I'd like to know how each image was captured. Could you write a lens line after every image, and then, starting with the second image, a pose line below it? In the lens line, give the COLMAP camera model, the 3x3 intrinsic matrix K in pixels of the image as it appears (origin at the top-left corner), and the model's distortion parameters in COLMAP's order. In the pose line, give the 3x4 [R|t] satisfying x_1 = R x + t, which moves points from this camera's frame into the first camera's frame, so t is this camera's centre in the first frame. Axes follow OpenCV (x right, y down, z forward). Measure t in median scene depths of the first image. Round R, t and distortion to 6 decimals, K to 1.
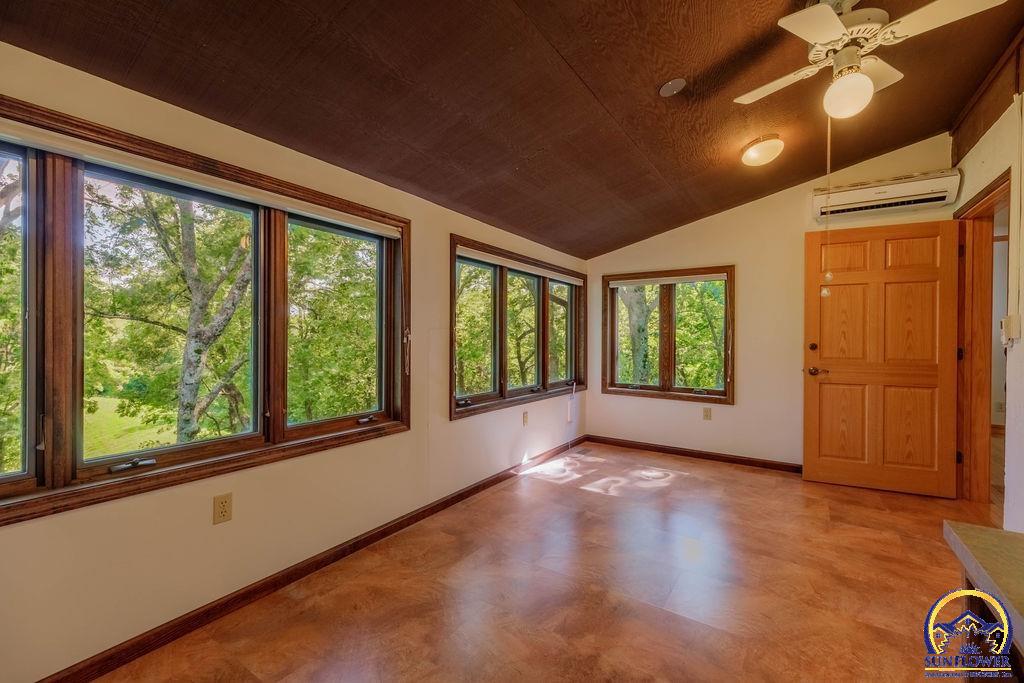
lens RADIAL K [[439.1, 0, 512.0], [0, 439.1, 341.5], [0, 0, 1]] dist [0.007135, -0.000137]
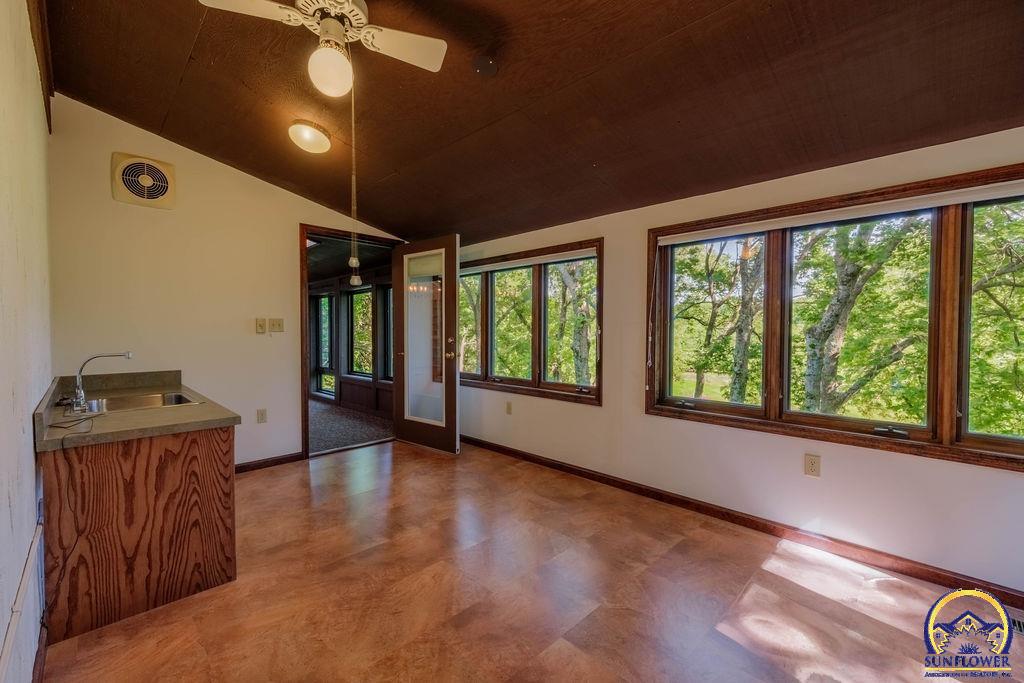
lens RADIAL K [[439.1, 0, 512.0], [0, 439.1, 341.5], [0, 0, 1]] dist [0.007135, -0.000137]
pose [[-0.220661, 0.018071, -0.975183, 1.196375], [-0.013572, 0.999675, 0.021596, -0.005367], [0.975256, 0.018001, -0.220344, 1.187761]]
